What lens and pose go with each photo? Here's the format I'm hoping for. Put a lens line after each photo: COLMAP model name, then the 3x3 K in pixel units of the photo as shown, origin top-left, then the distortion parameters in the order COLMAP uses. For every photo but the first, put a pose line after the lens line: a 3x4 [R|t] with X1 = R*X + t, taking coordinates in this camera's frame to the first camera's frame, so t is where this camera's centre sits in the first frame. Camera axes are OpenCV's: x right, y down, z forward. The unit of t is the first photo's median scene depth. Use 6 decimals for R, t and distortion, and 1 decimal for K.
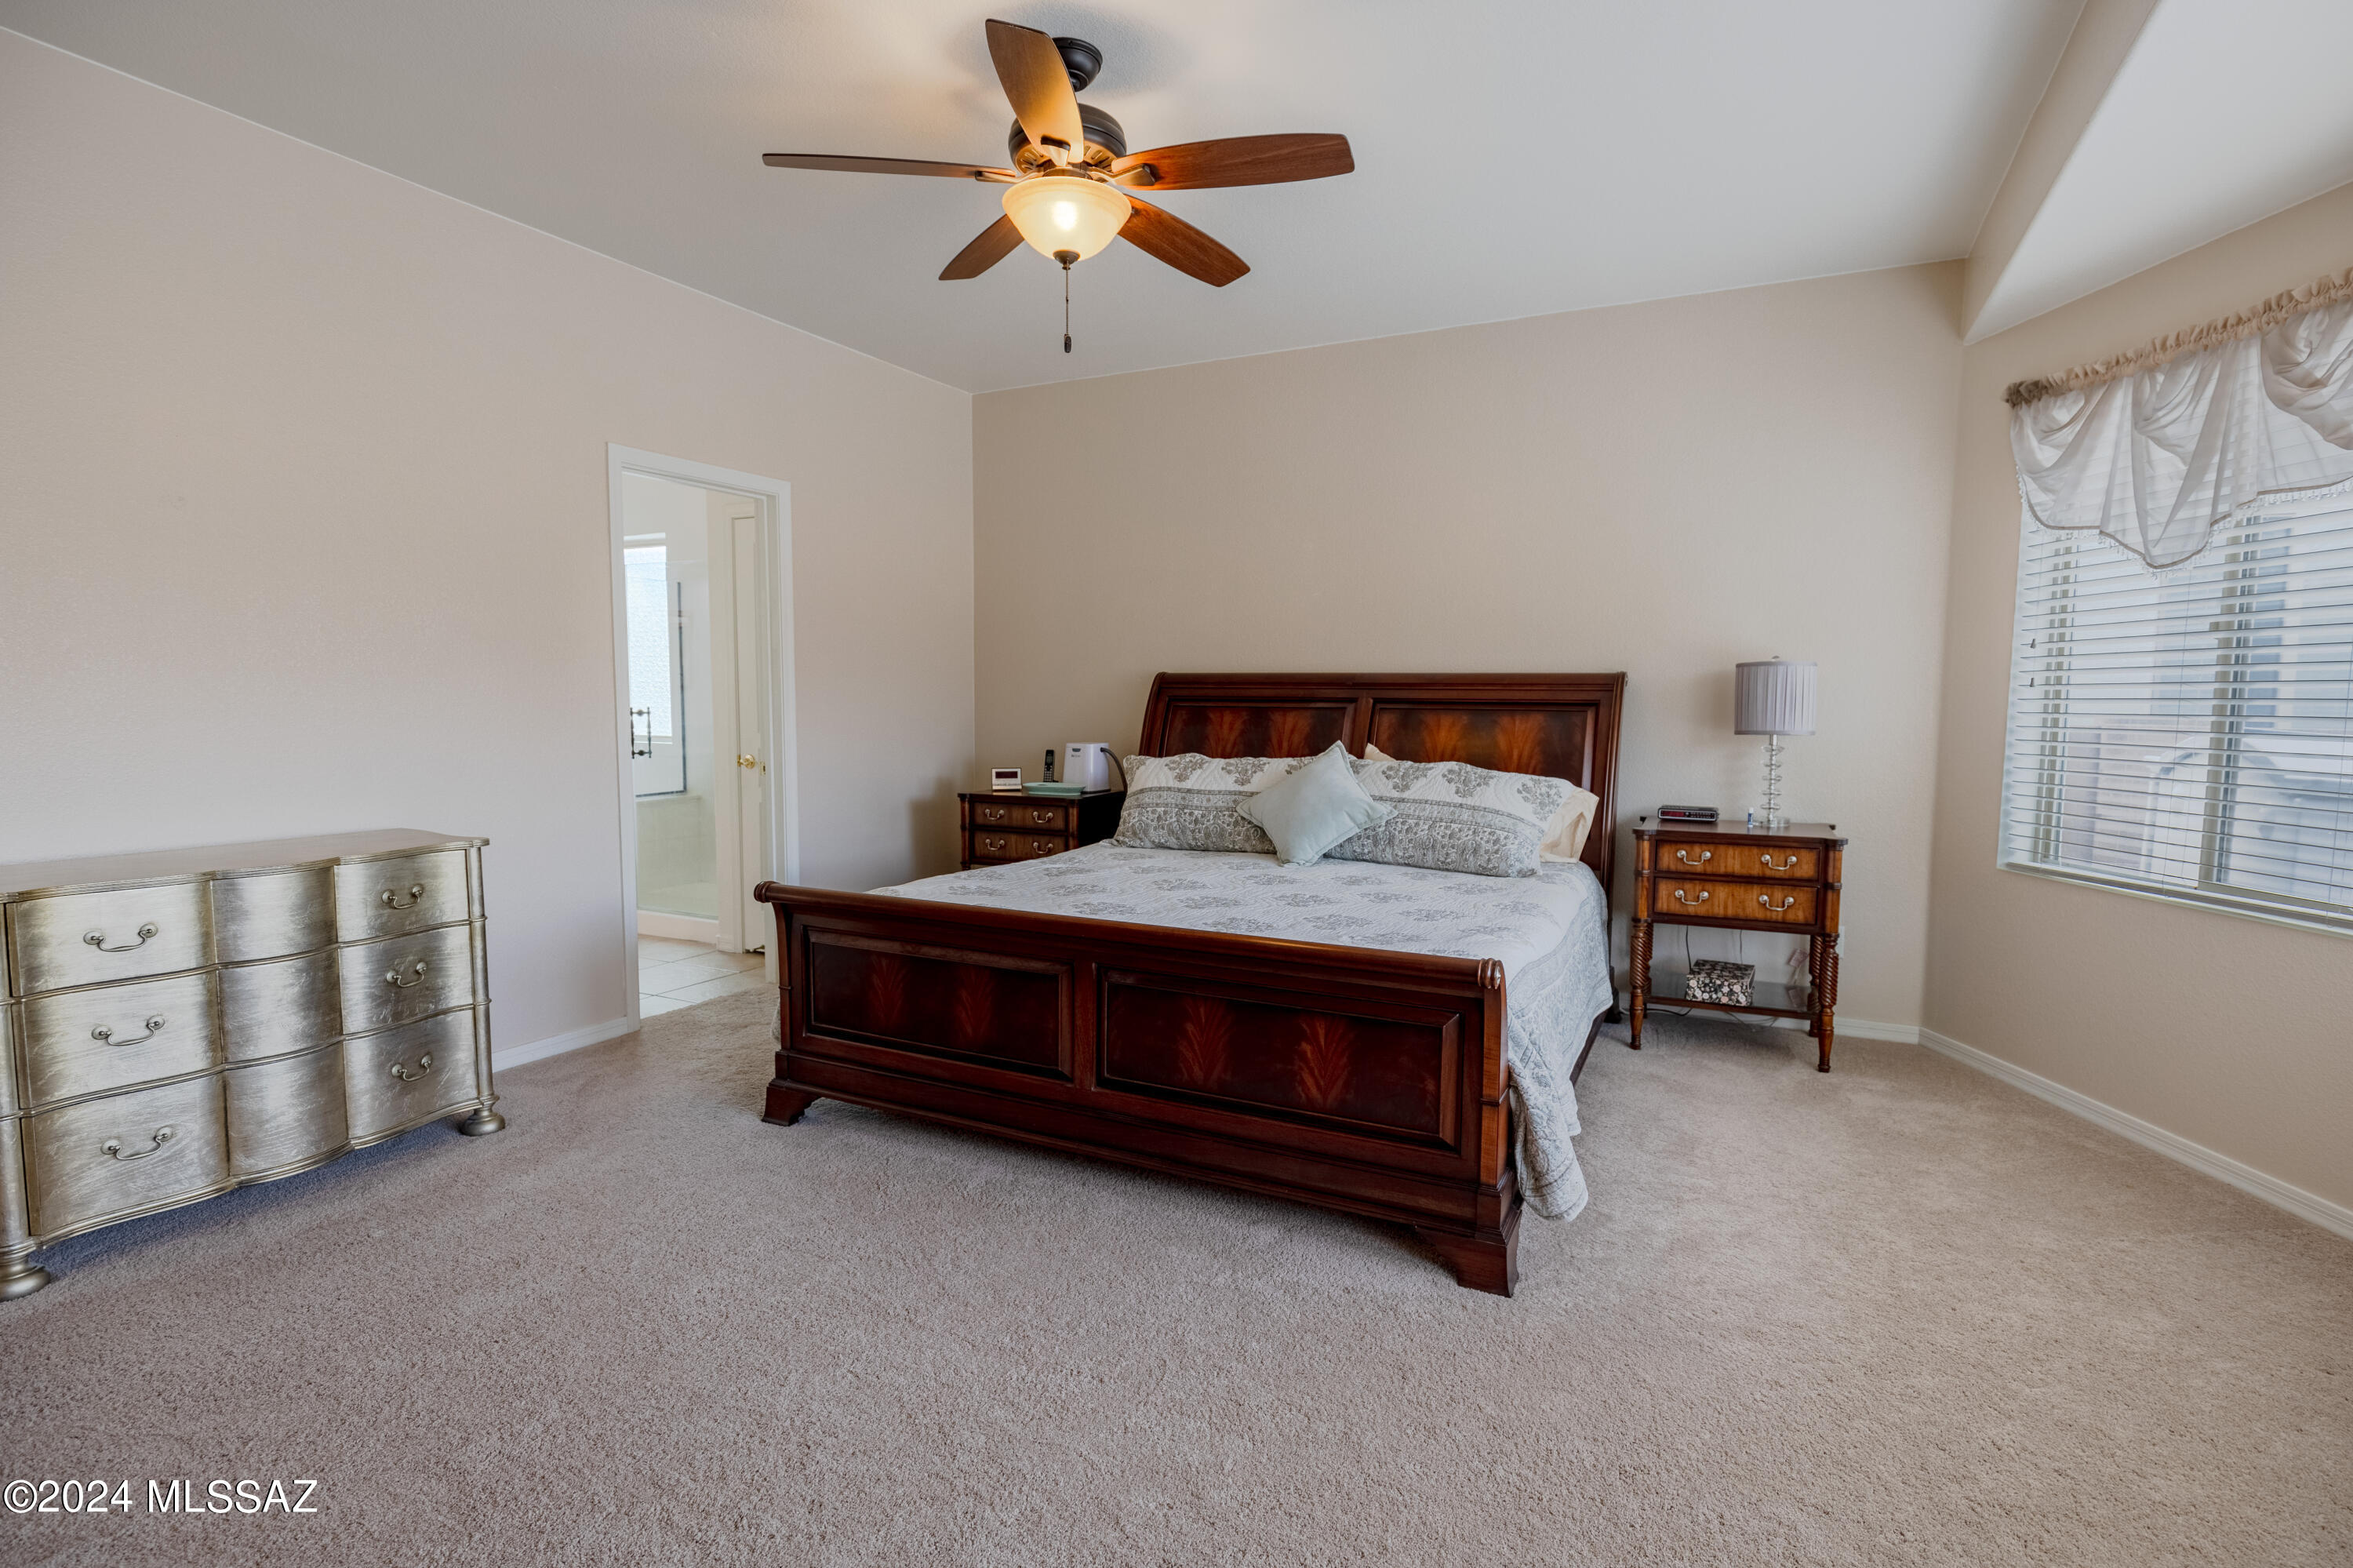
lens RADIAL K [[1177.3, 0, 1183.3], [0, 1177.3, 794.6], [0, 0, 1]] dist [-0.005244, -0.001481]
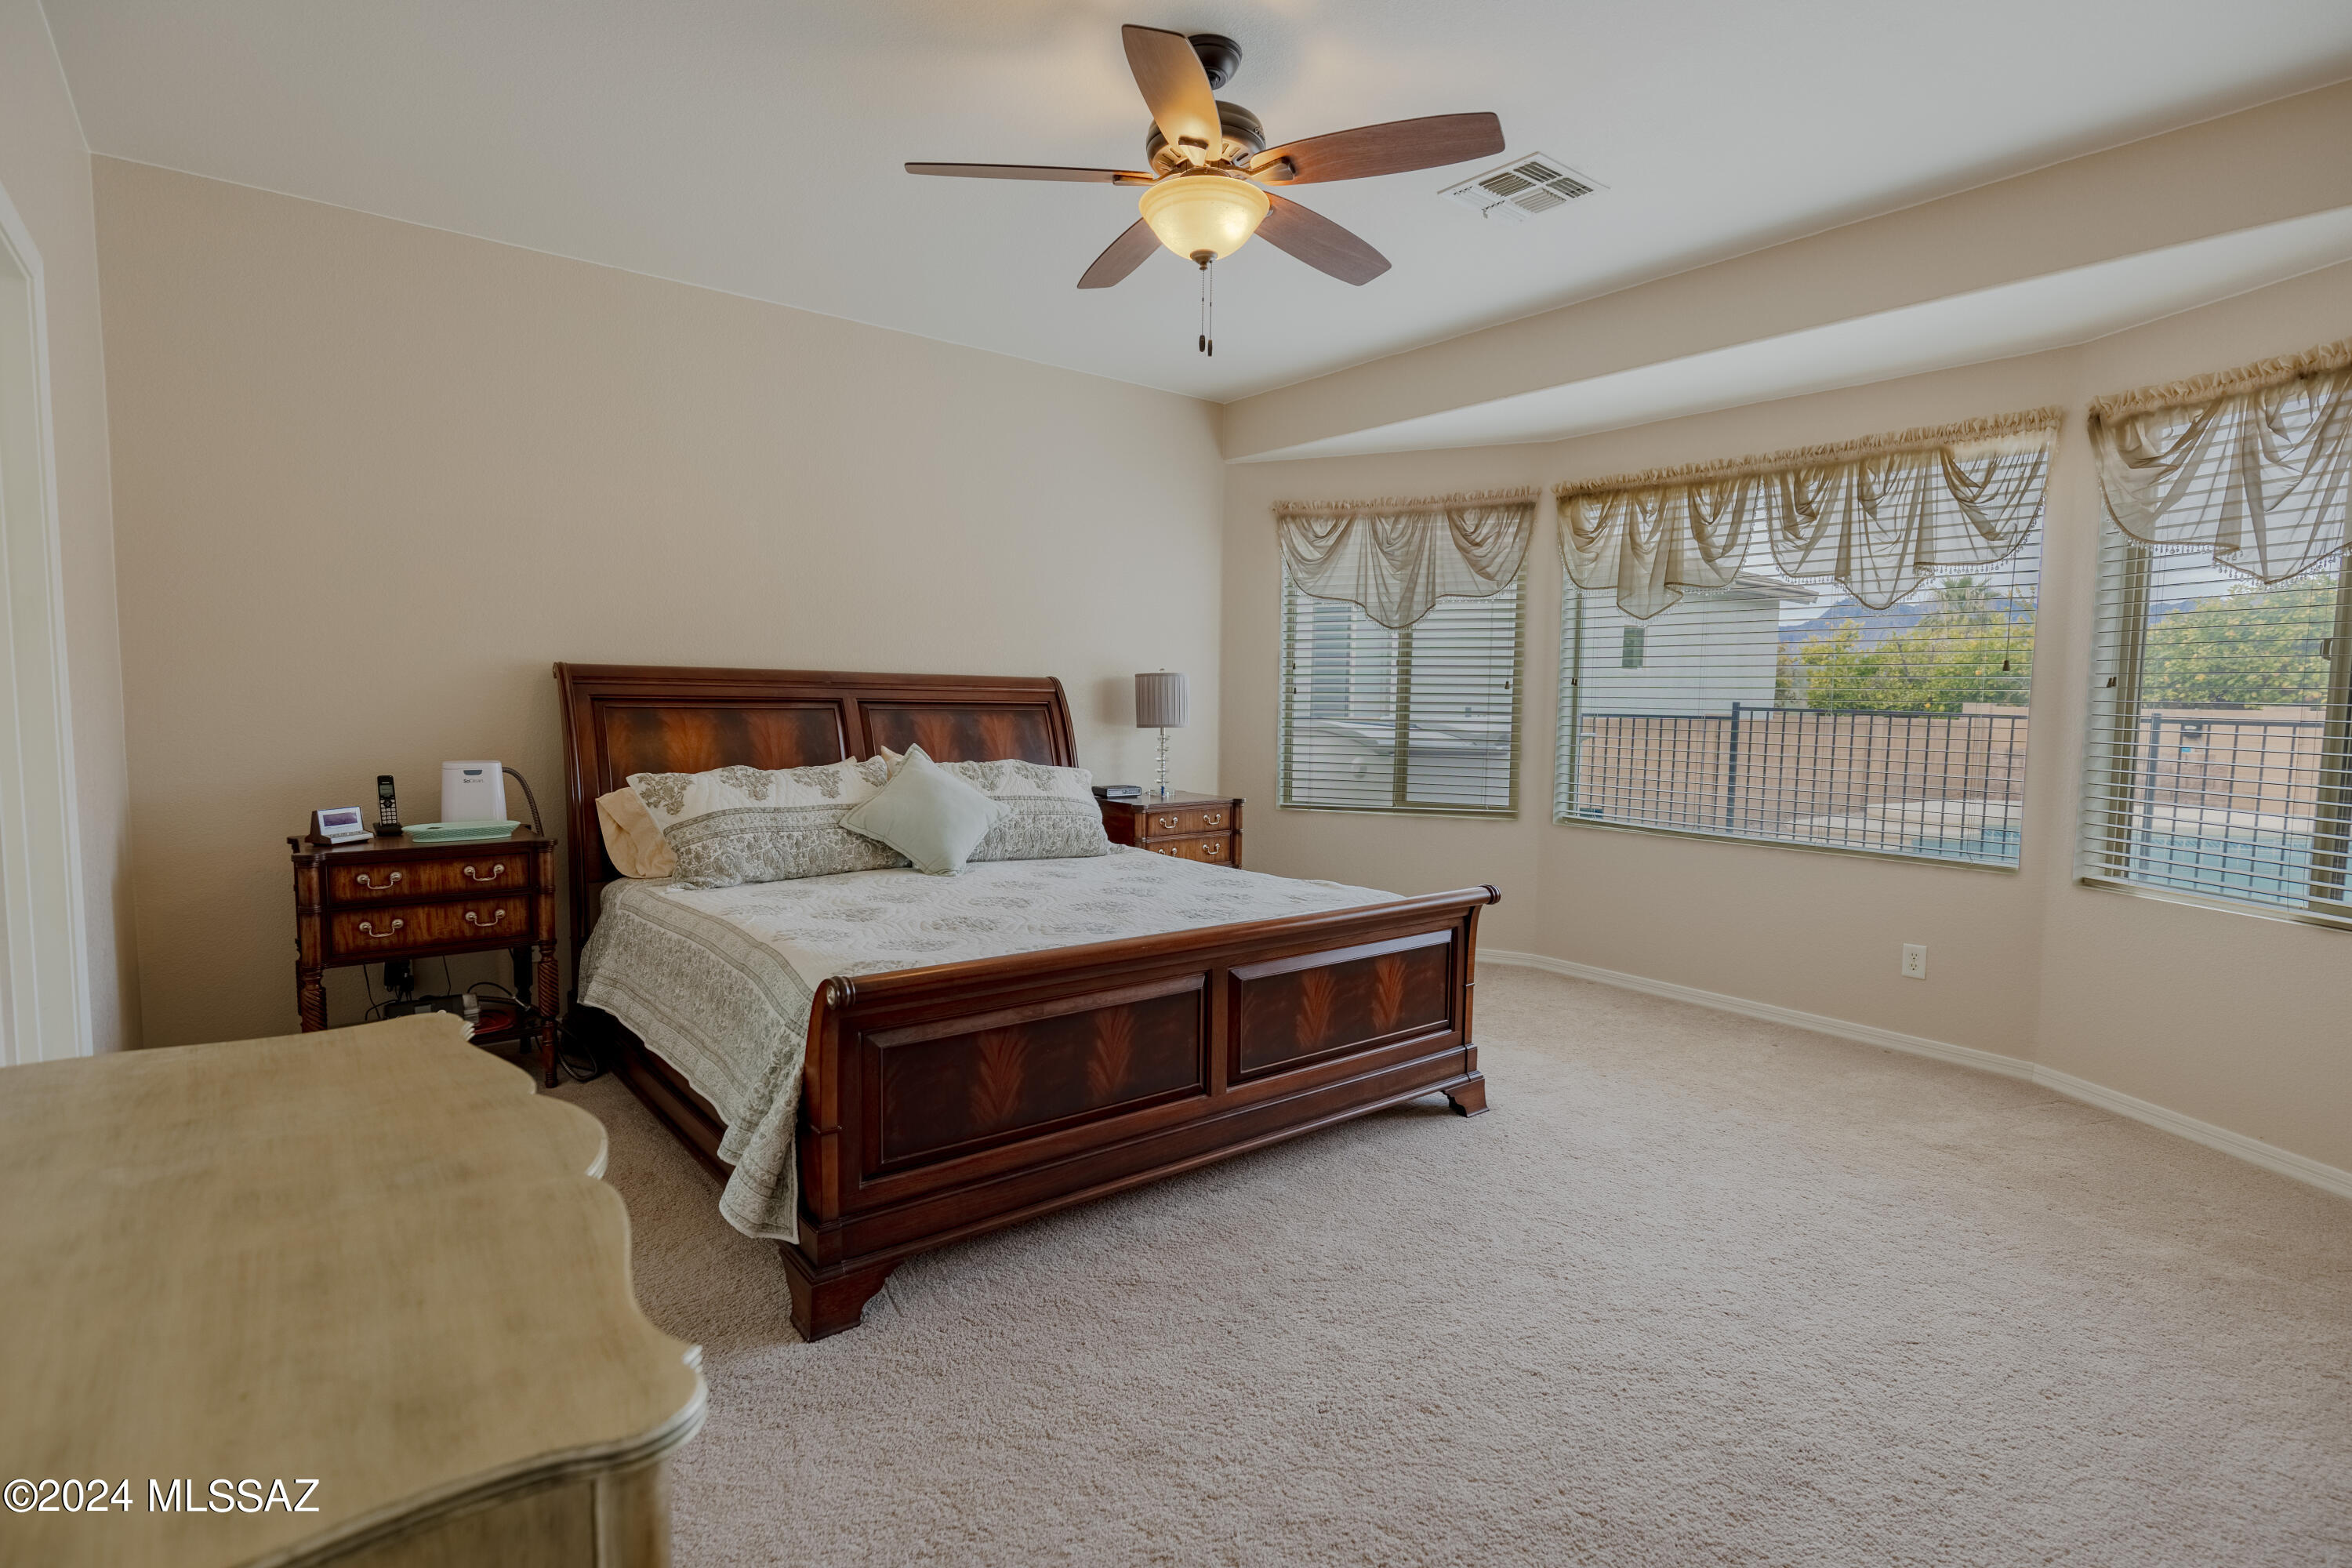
lens RADIAL K [[1176.7, 0, 1182.8], [0, 1176.7, 794.6], [0, 0, 1]] dist [-0.005244, -0.001481]
pose [[0.401859, -0.075945, 0.912547, -0.699779], [0.066128, 0.996360, 0.053800, -0.043690], [-0.913311, 0.038725, 0.405418, 0.426505]]
